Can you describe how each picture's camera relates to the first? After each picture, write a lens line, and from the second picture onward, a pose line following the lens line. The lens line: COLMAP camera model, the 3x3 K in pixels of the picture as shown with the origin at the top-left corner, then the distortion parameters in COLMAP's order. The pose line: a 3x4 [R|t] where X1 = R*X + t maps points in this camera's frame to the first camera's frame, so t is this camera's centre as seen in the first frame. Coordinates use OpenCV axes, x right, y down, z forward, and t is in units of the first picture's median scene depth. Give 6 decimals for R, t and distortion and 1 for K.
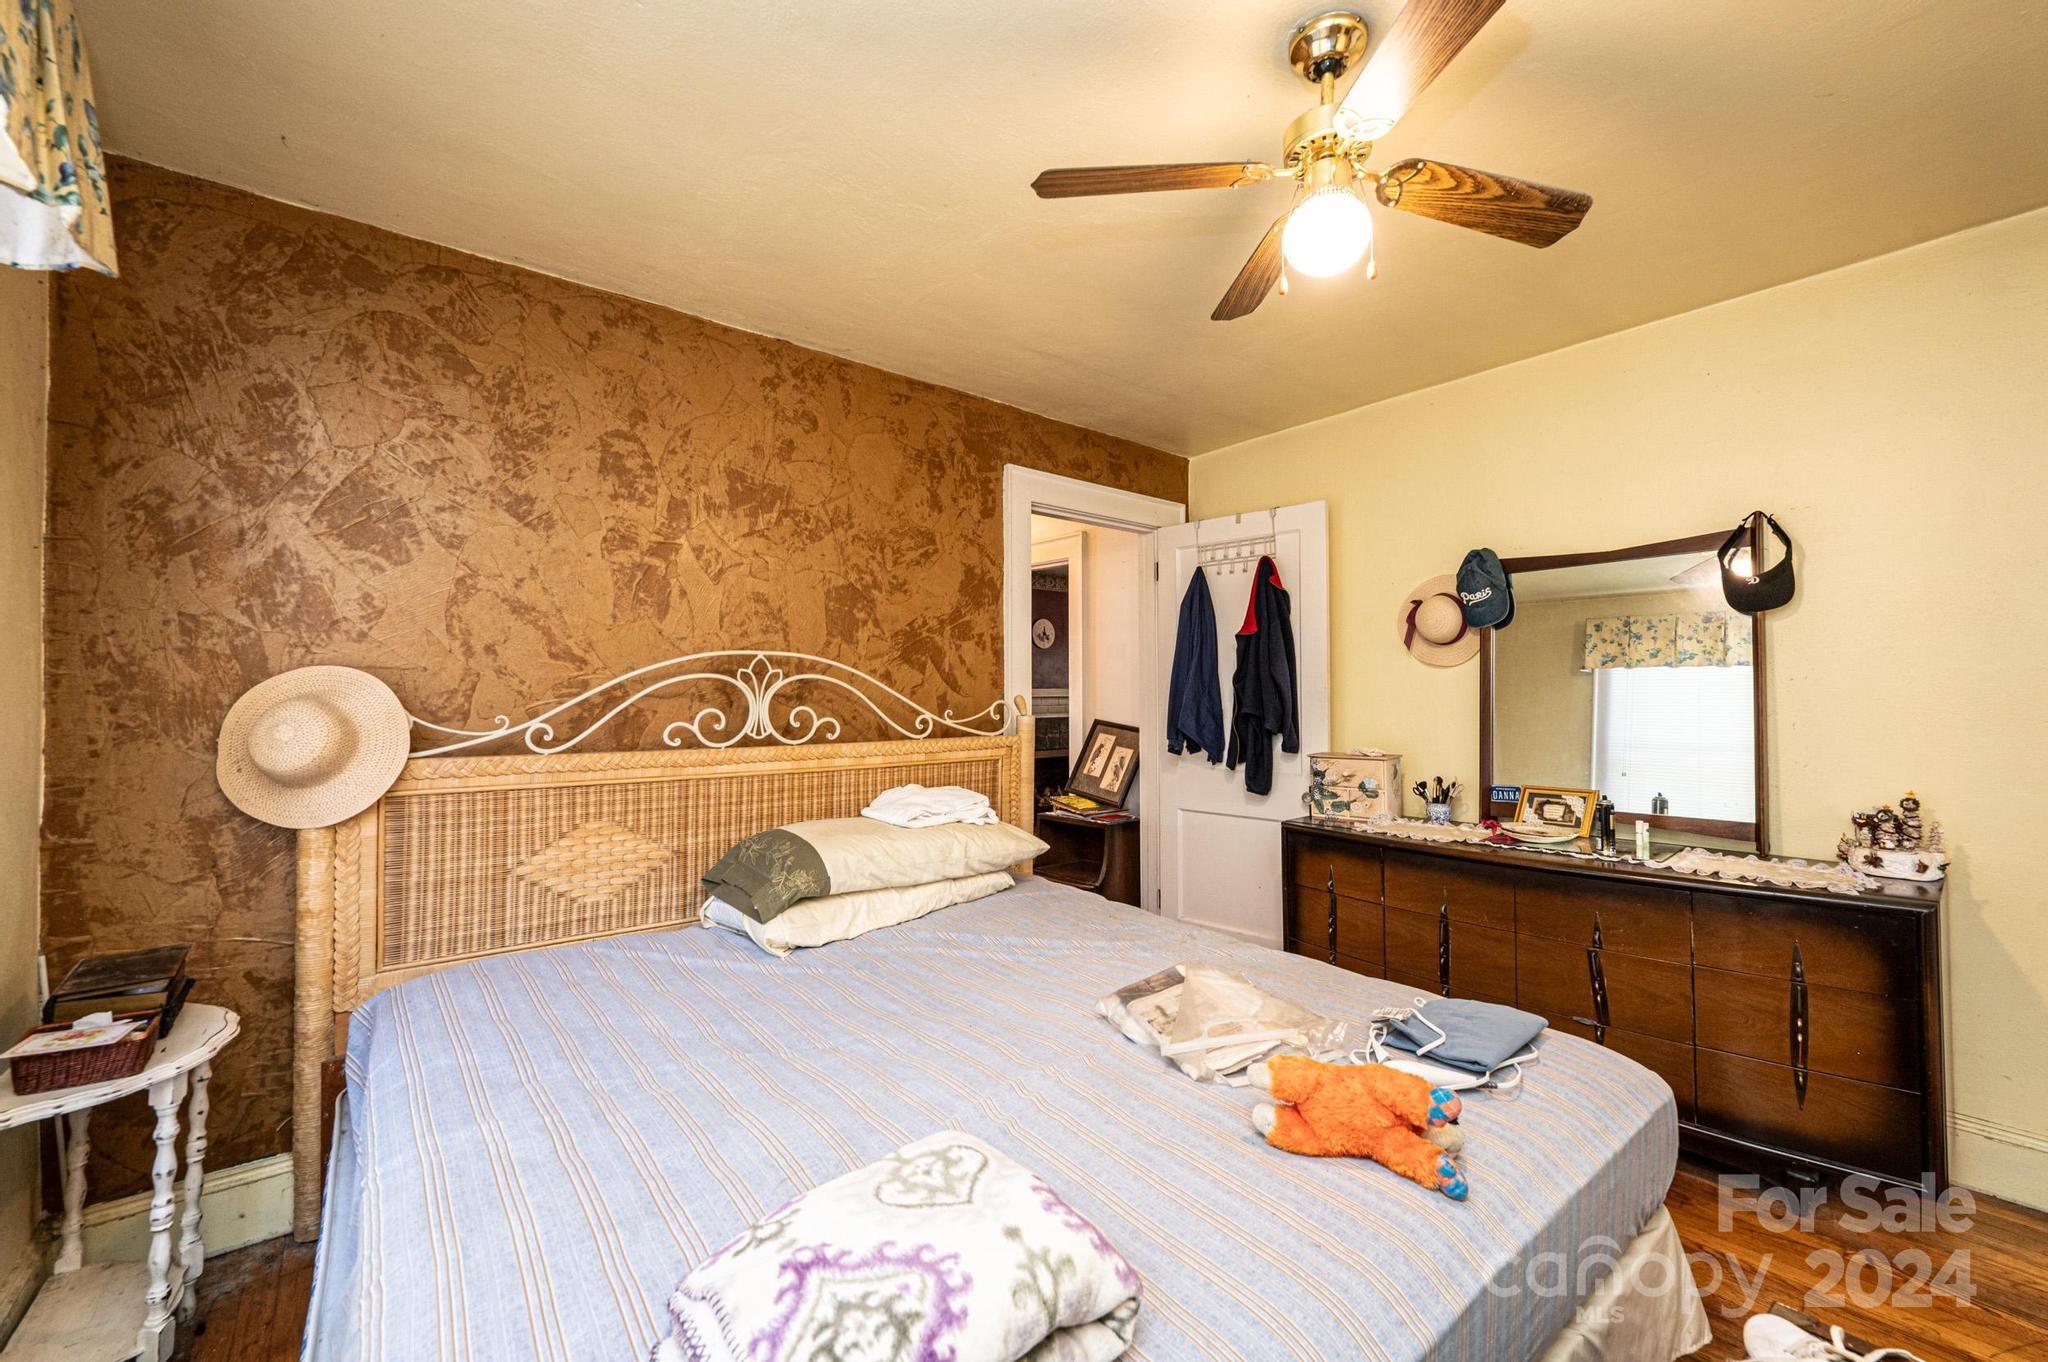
lens RADIAL K [[812.9, 0, 1024.2], [0, 812.9, 684.3], [0, 0, 1]] dist [-0.001413, 0.000366]
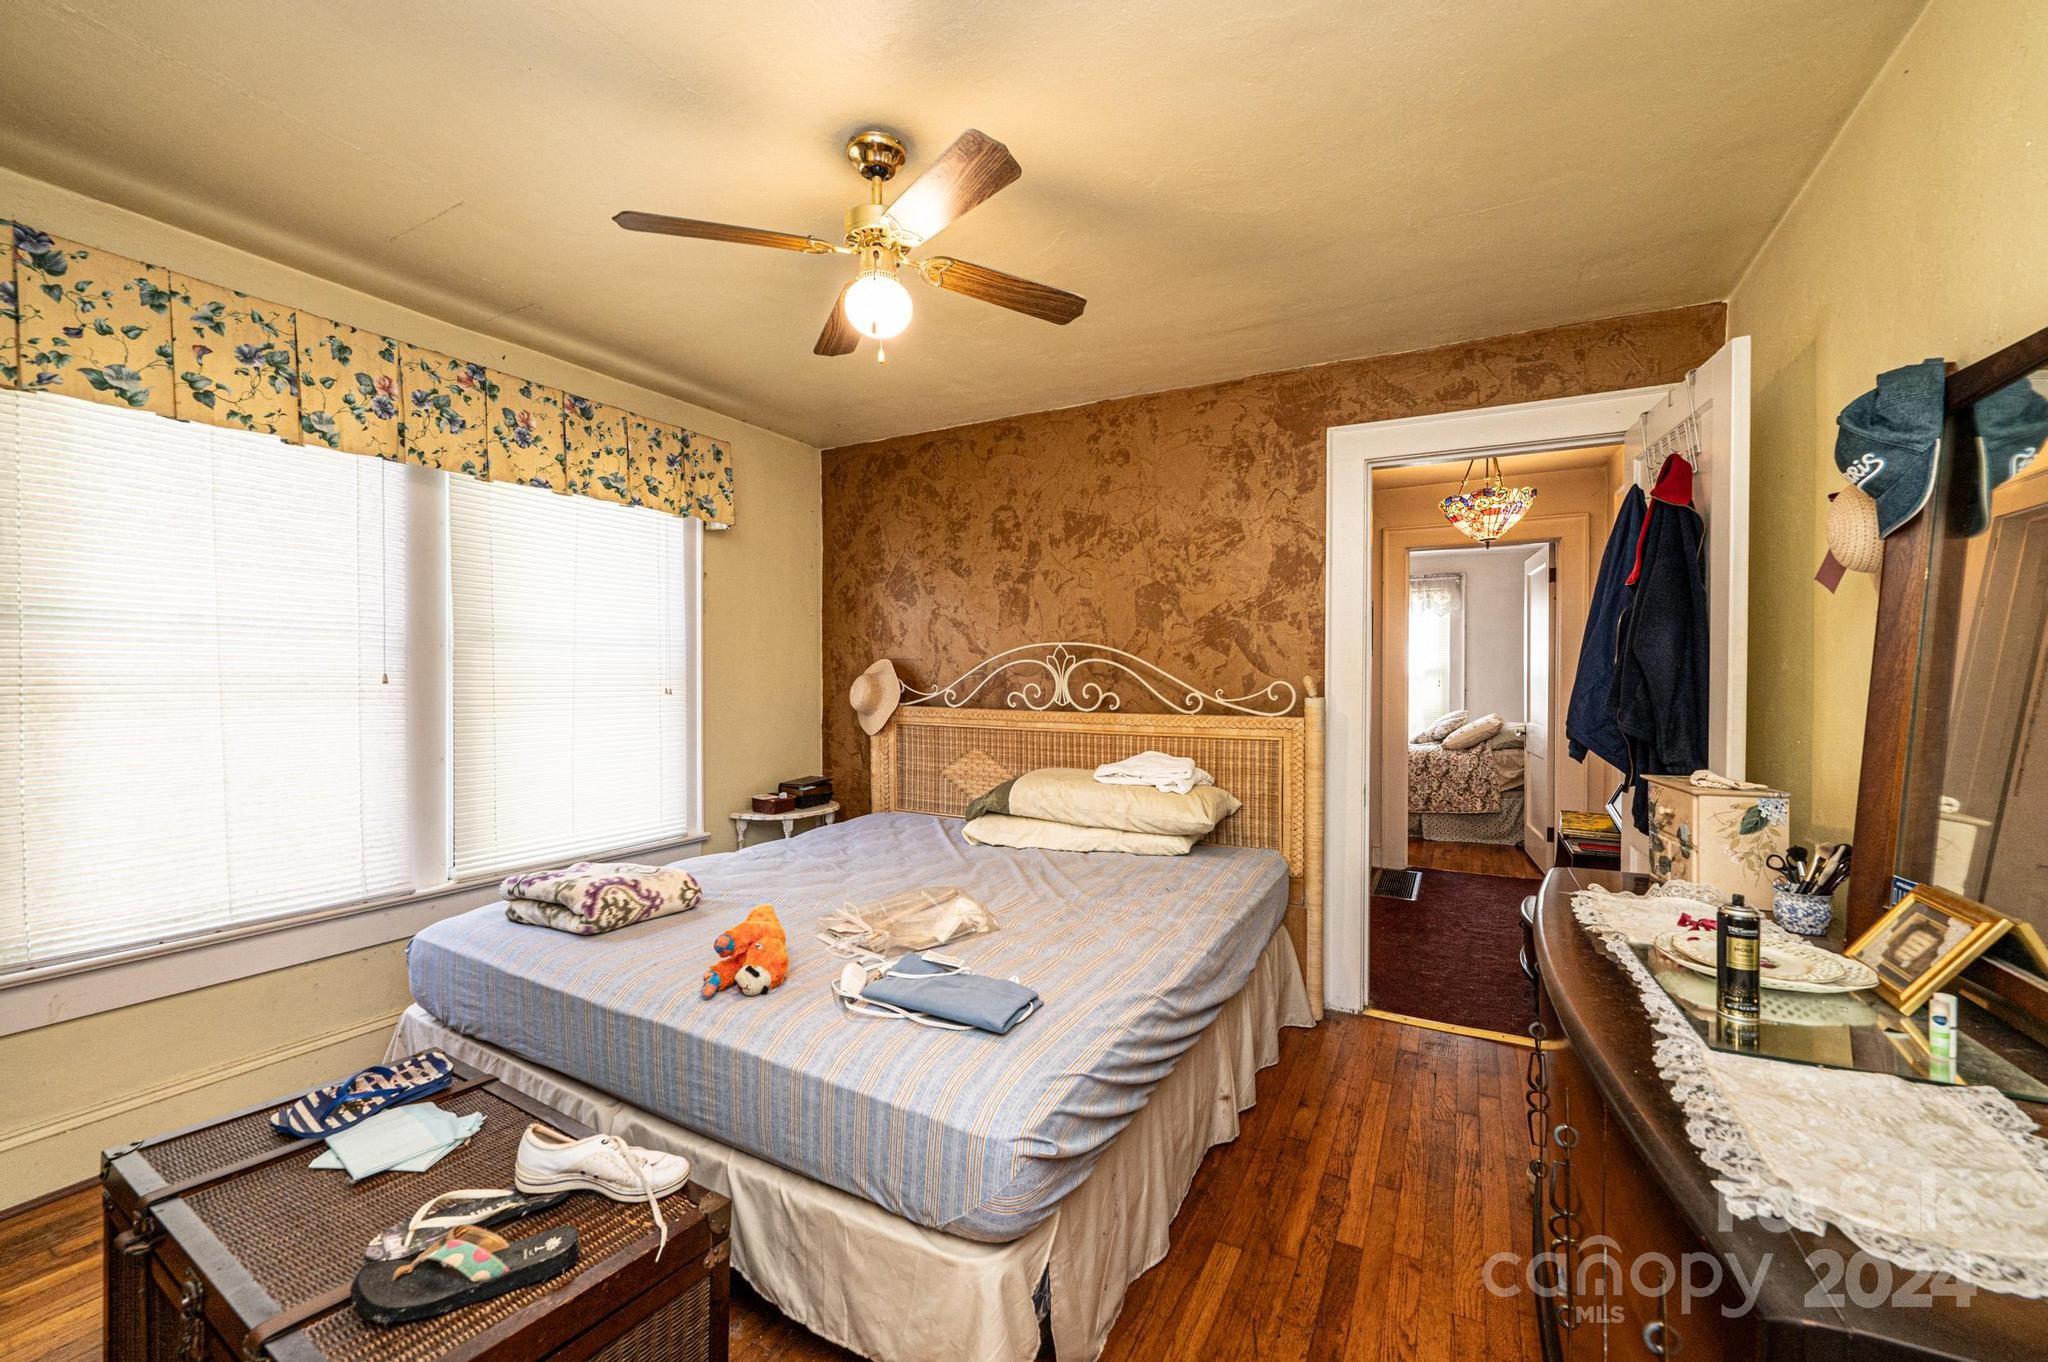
lens RADIAL K [[812.9, 0, 1024.2], [0, 812.9, 684.3], [0, 0, 1]] dist [-0.001413, 0.000366]
pose [[0.378042, 0.015875, -0.925652, 0.872277], [0.006996, 0.999775, 0.020004, 0.002028], [0.925762, -0.014038, 0.377846, 0.390749]]
